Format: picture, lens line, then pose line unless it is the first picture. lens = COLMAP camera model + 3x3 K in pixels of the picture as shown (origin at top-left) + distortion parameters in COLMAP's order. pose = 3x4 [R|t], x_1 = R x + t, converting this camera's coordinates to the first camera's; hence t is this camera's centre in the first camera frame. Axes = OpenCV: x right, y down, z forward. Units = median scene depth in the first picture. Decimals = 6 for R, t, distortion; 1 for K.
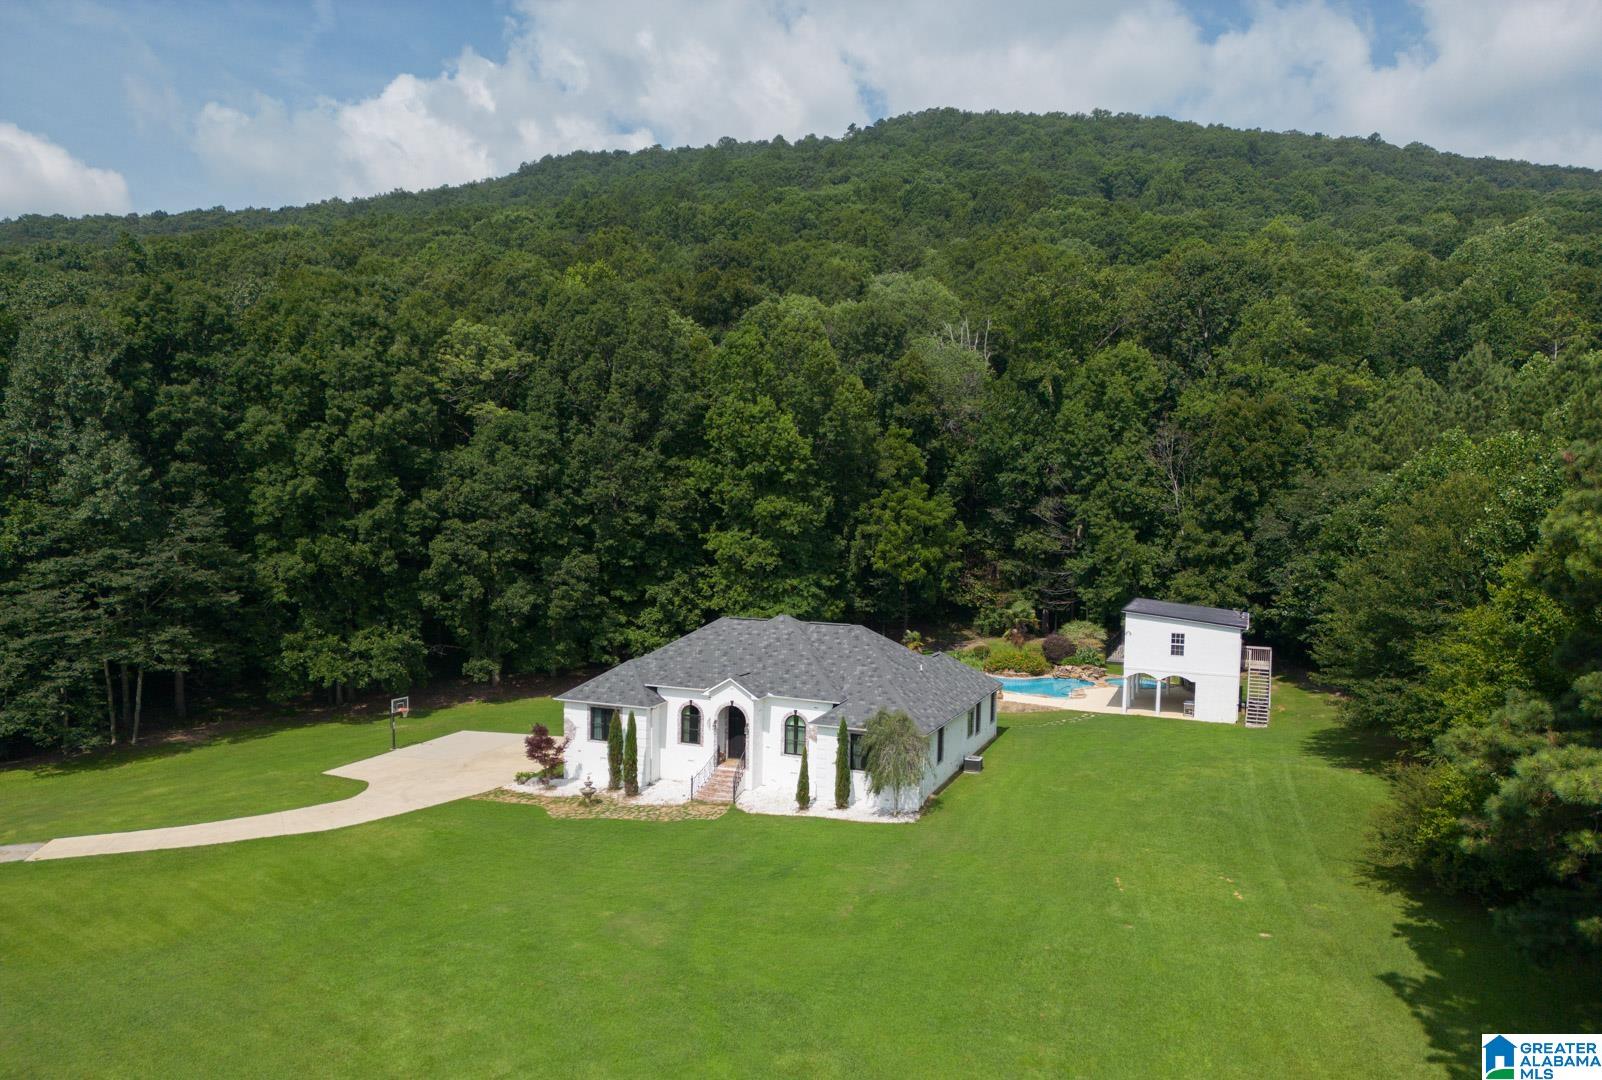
lens RADIAL K [[1095.4, 0, 800.7], [0, 1095.4, 604.0], [0, 0, 1]] dist [0.091608, -0.115673]
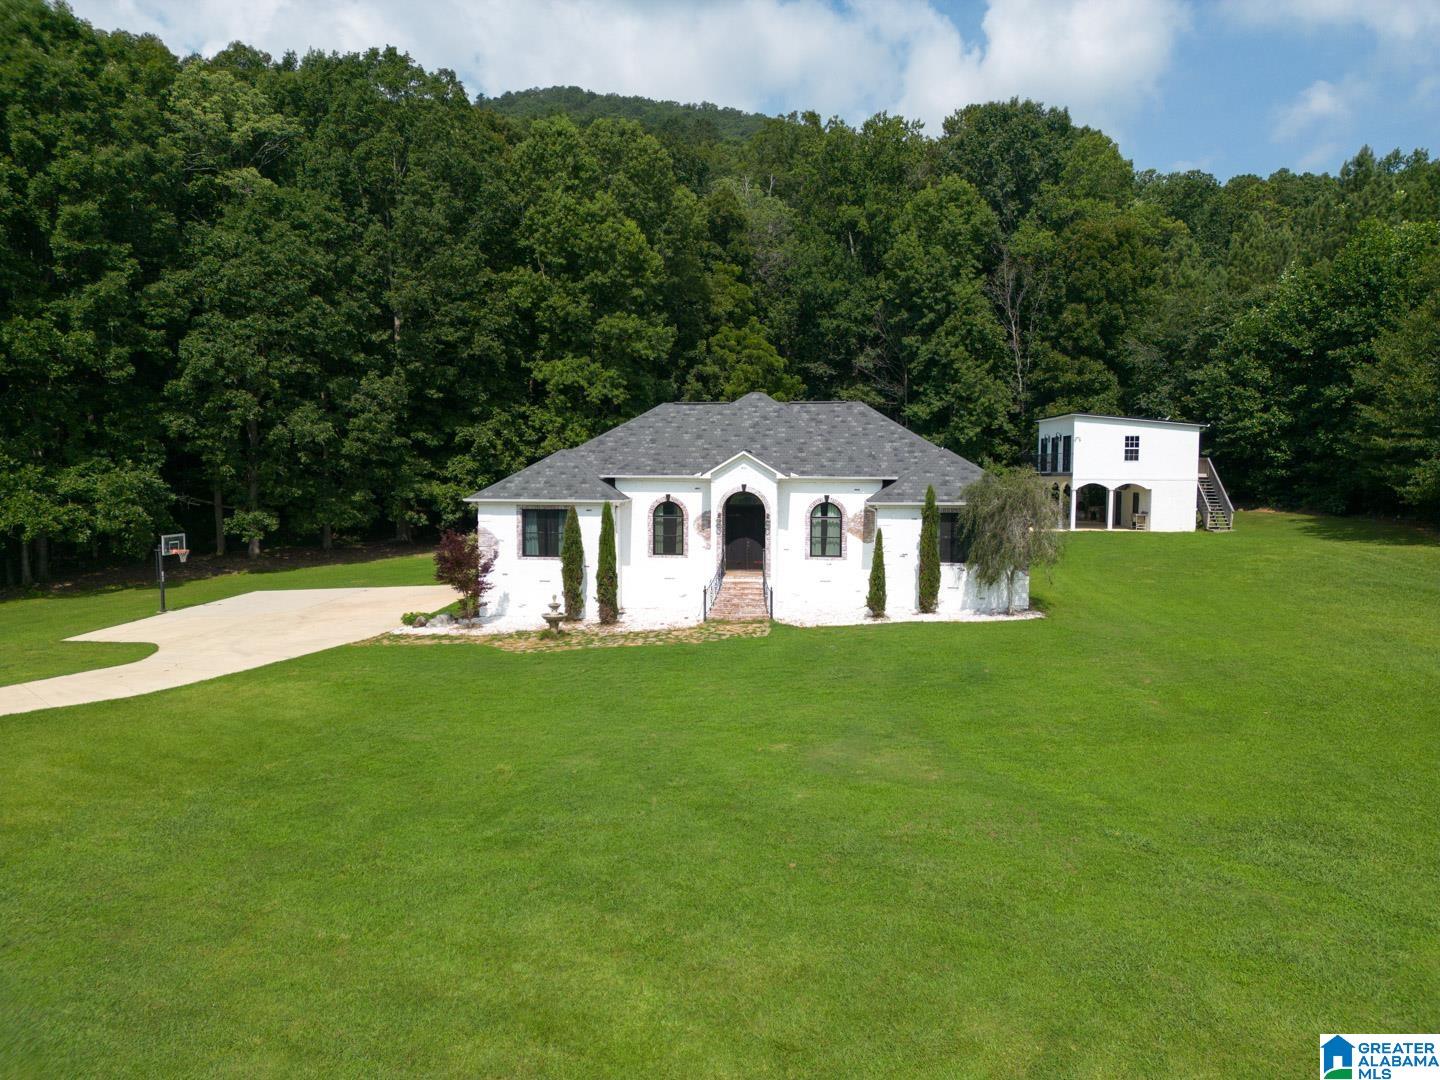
lens RADIAL K [[997.8, 0, 720.0], [0, 997.8, 540.0], [0, 0, 1]] dist [0.065439, -0.051293]
pose [[0.958453, -0.034232, 0.283190, -0.191165], [0.039597, 0.999128, -0.013242, 0.096516], [-0.282490, 0.023906, 0.958972, 0.274806]]
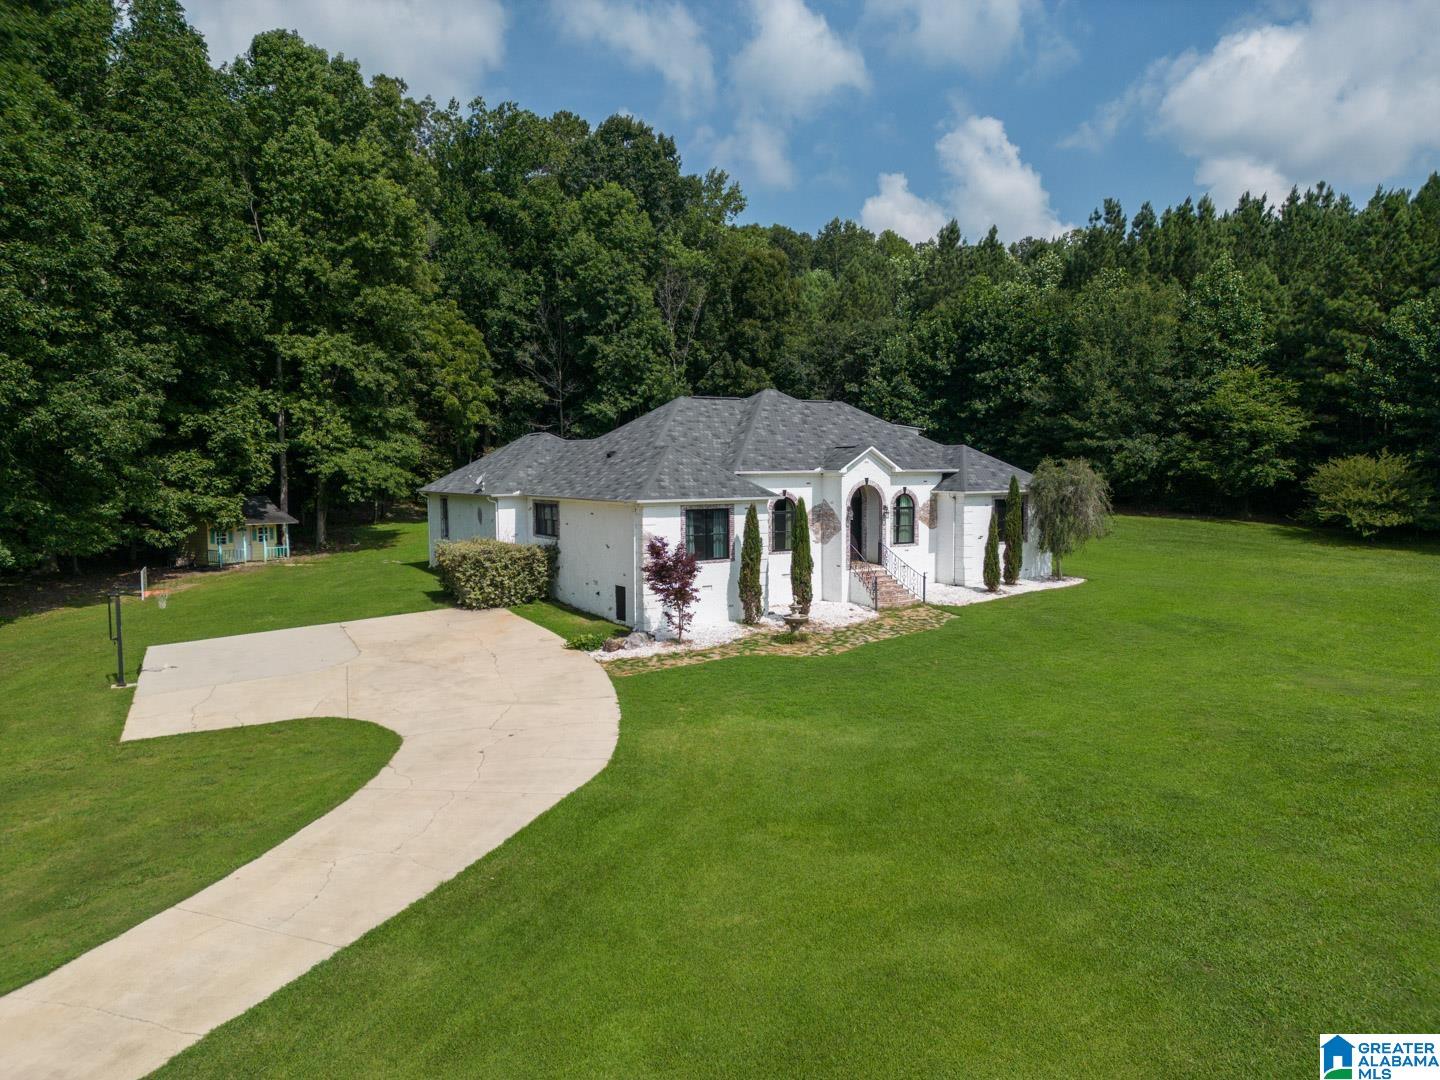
lens RADIAL K [[997.8, 0, 720.0], [0, 997.8, 540.0], [0, 0, 1]] dist [0.065439, -0.051293]
pose [[0.578320, -0.081197, 0.811759, -0.494906], [0.092490, 0.995145, 0.033648, 0.071426], [-0.810550, 0.055620, 0.583022, 0.496229]]
